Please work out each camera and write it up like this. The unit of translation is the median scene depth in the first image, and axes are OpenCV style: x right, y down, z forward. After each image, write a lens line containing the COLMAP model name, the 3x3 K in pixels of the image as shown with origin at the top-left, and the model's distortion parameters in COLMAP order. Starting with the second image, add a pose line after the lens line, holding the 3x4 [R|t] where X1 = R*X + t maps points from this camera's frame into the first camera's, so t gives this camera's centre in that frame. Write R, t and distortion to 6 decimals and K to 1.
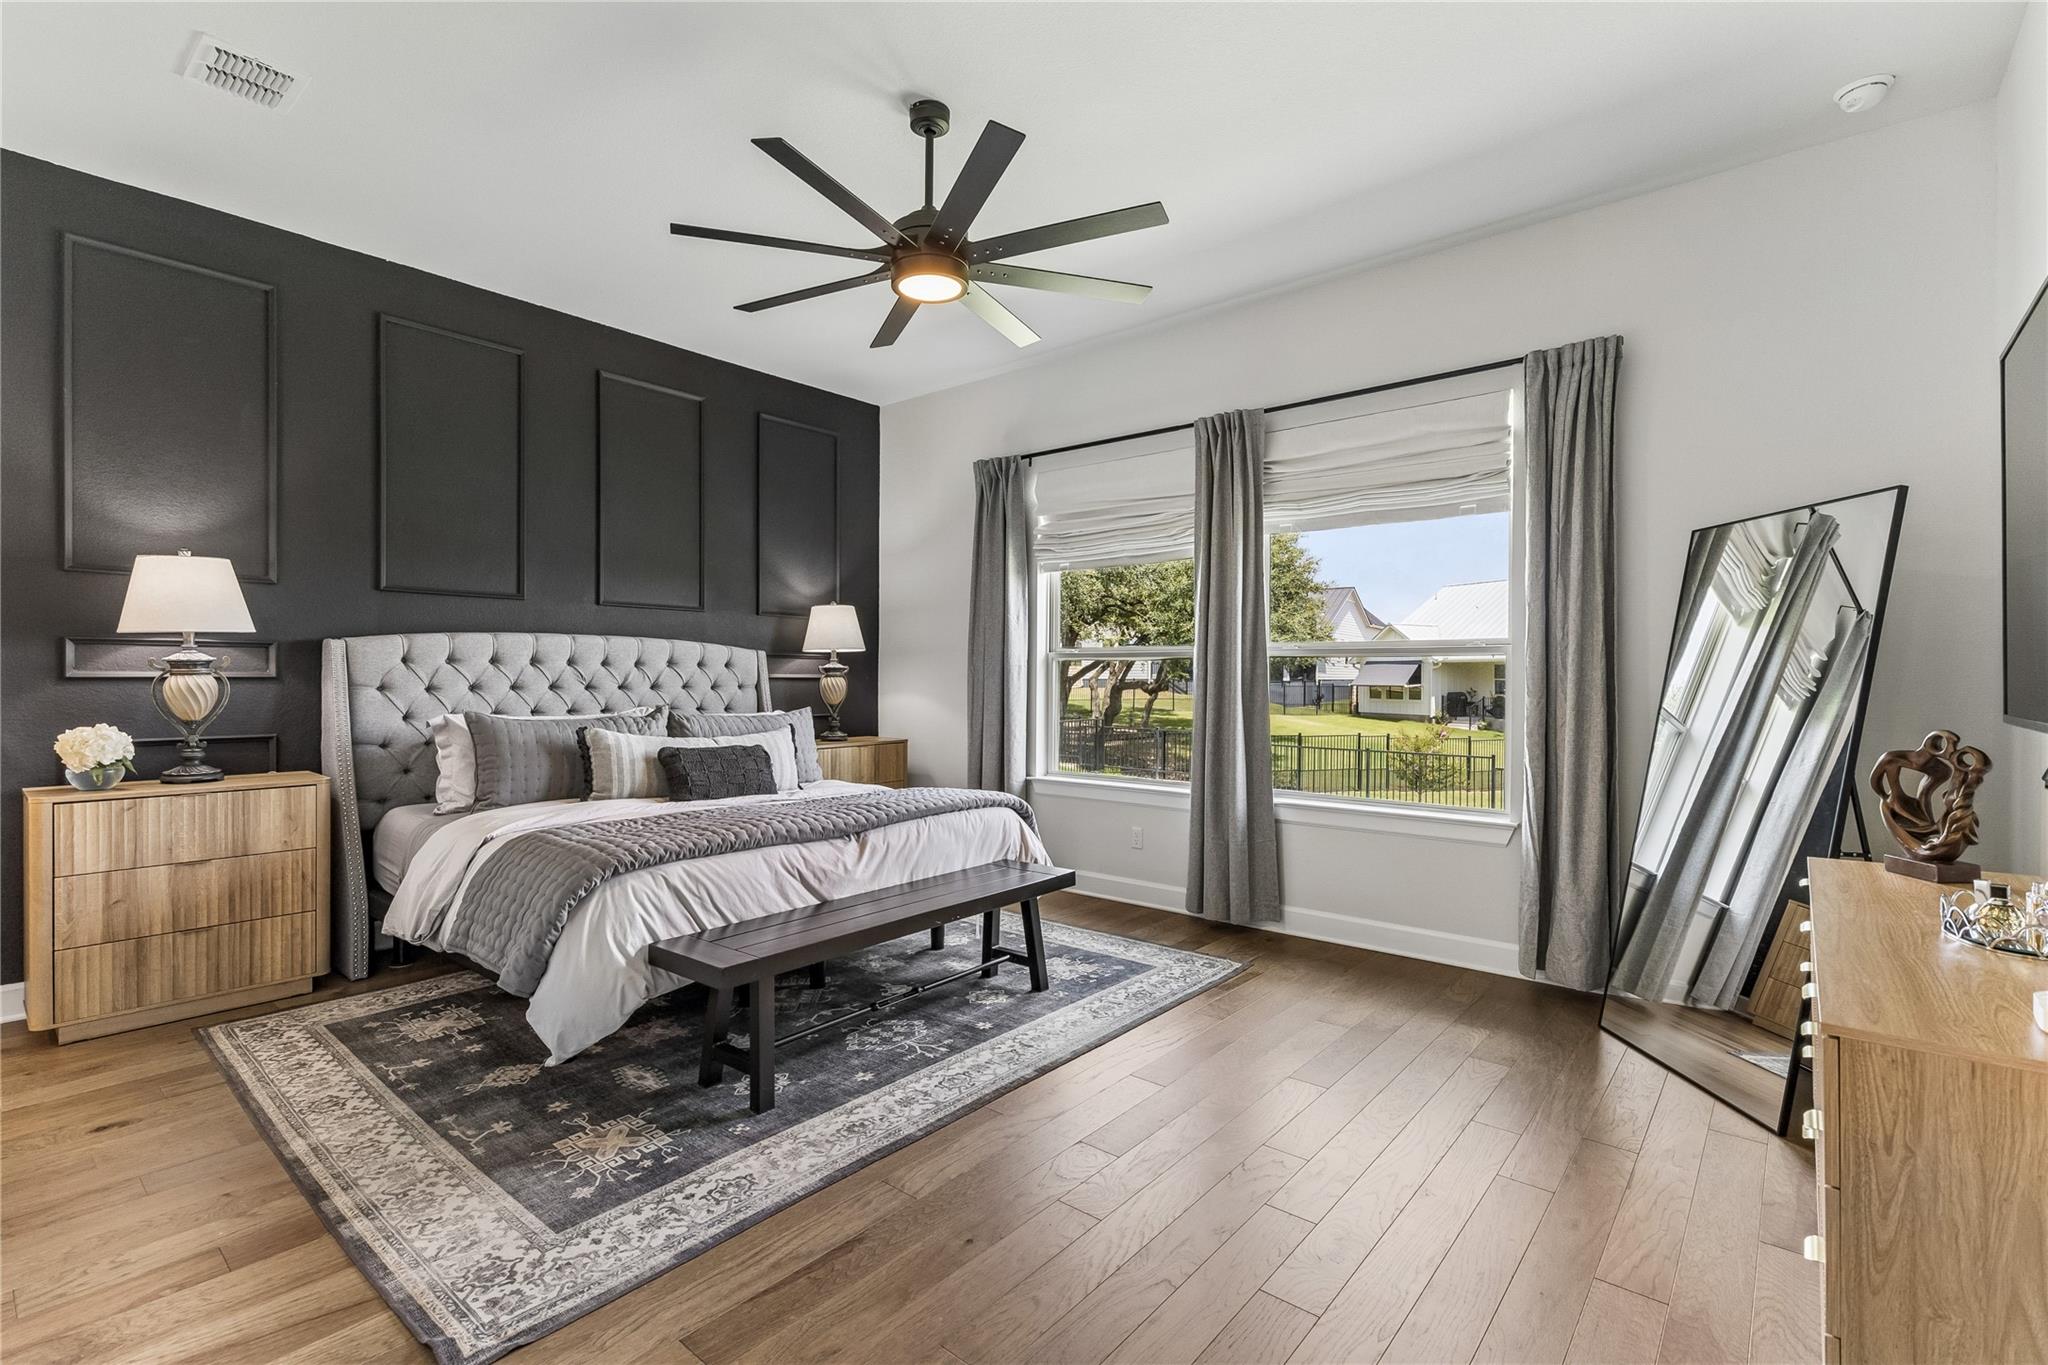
lens RADIAL K [[932.5, 0, 1031.3], [0, 932.5, 684.4], [0, 0, 1]] dist [0.001335, -0.000776]
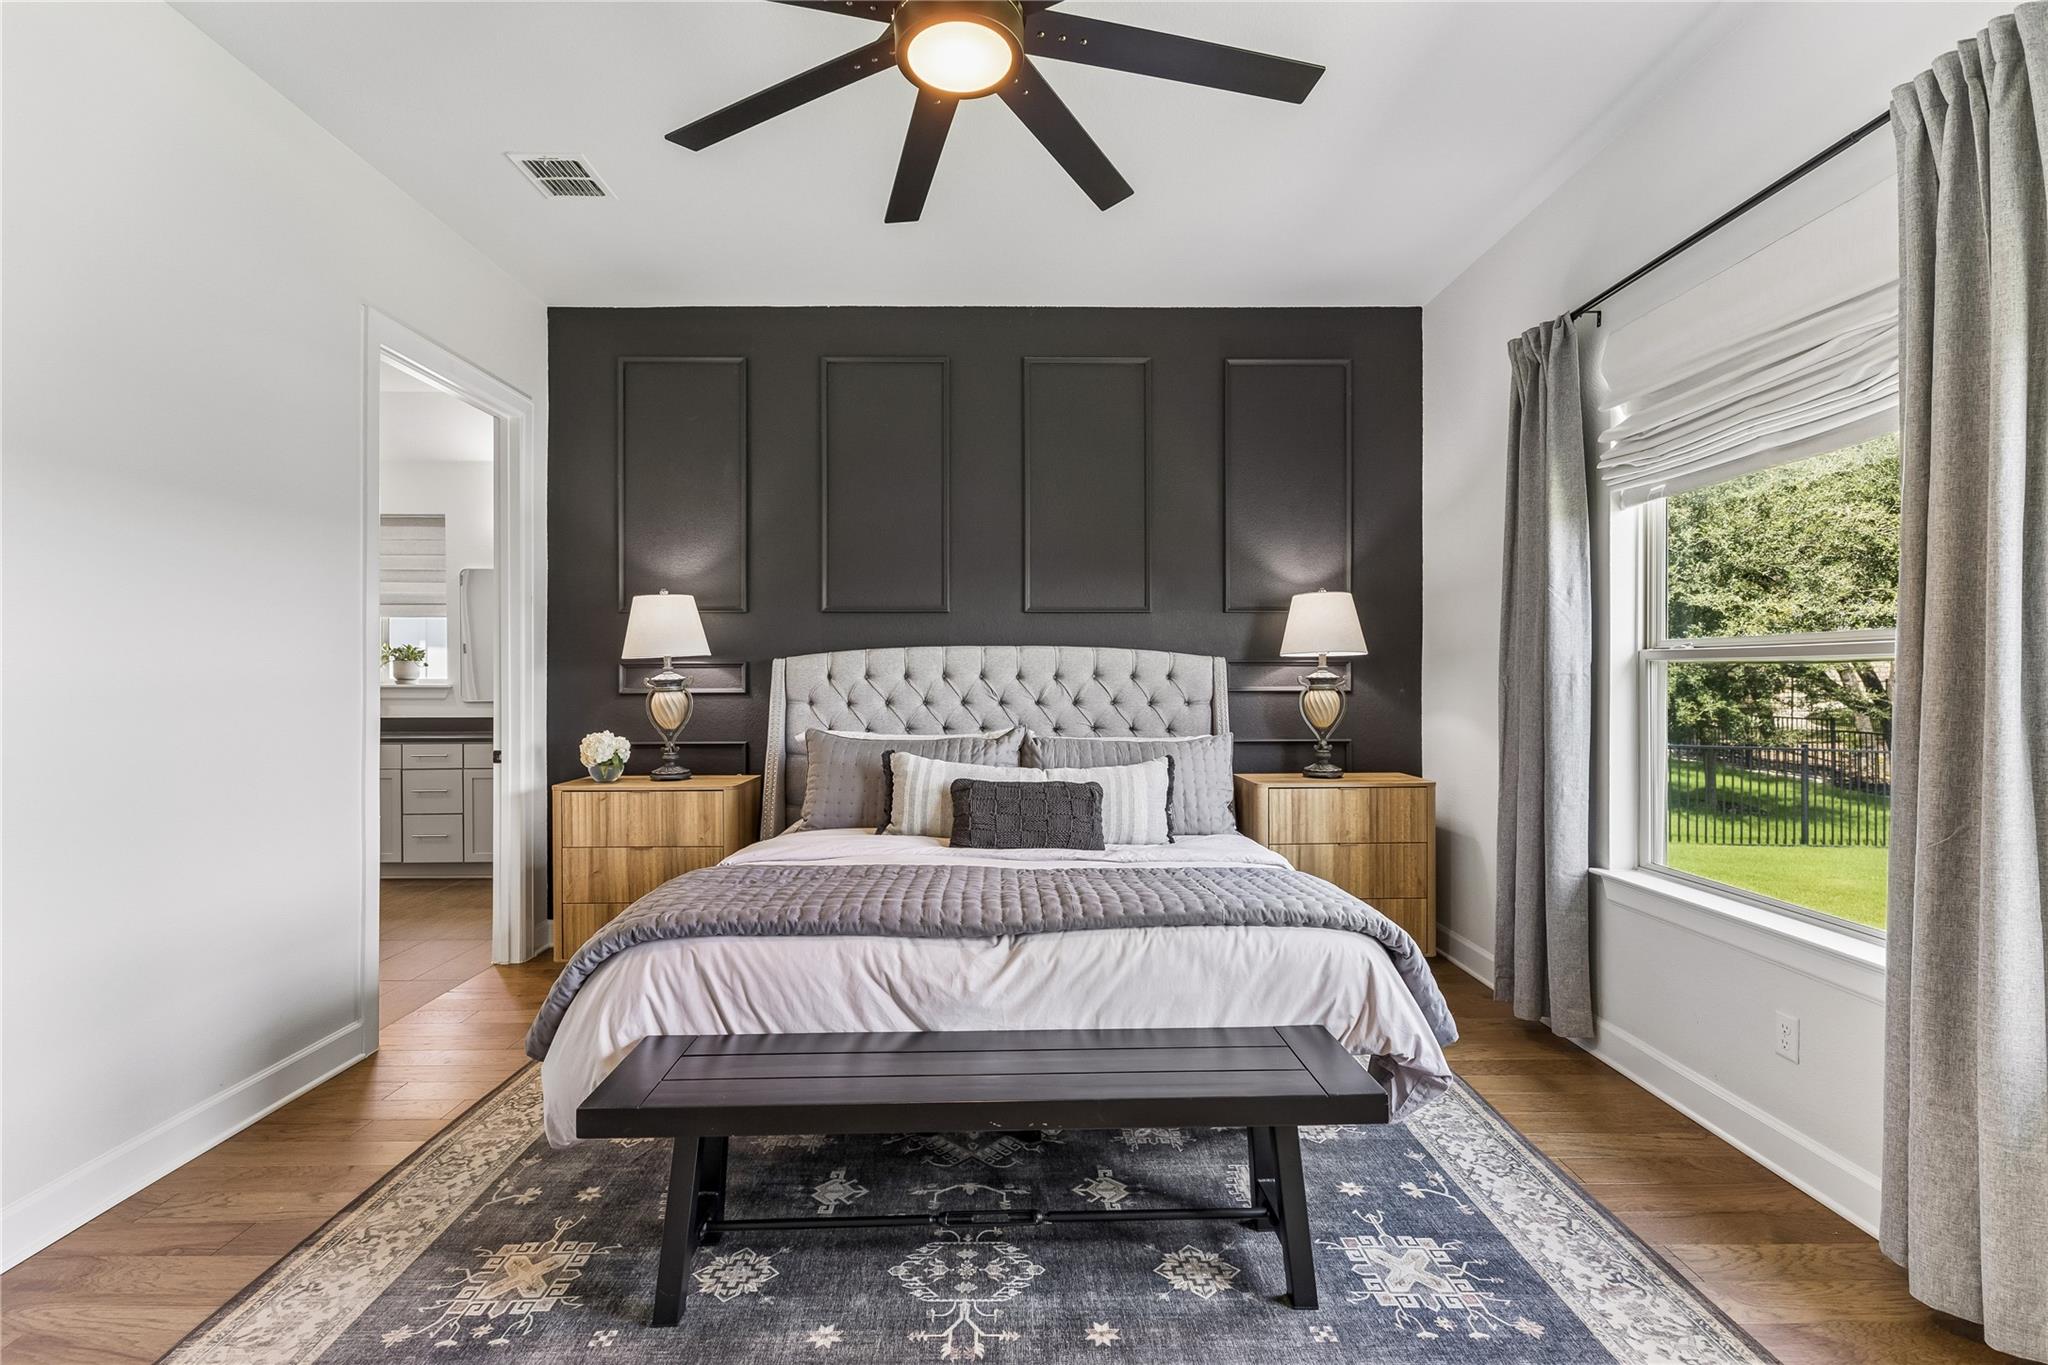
lens RADIAL K [[932.5, 0, 1020.4], [0, 932.5, 676.2], [0, 0, 1]] dist [0.001335, -0.000776]
pose [[0.644455, -0.005060, -0.764625, 0.308525], [-0.001499, 0.999968, -0.007881, -0.020338], [0.764640, 0.006225, 0.644427, 0.535601]]
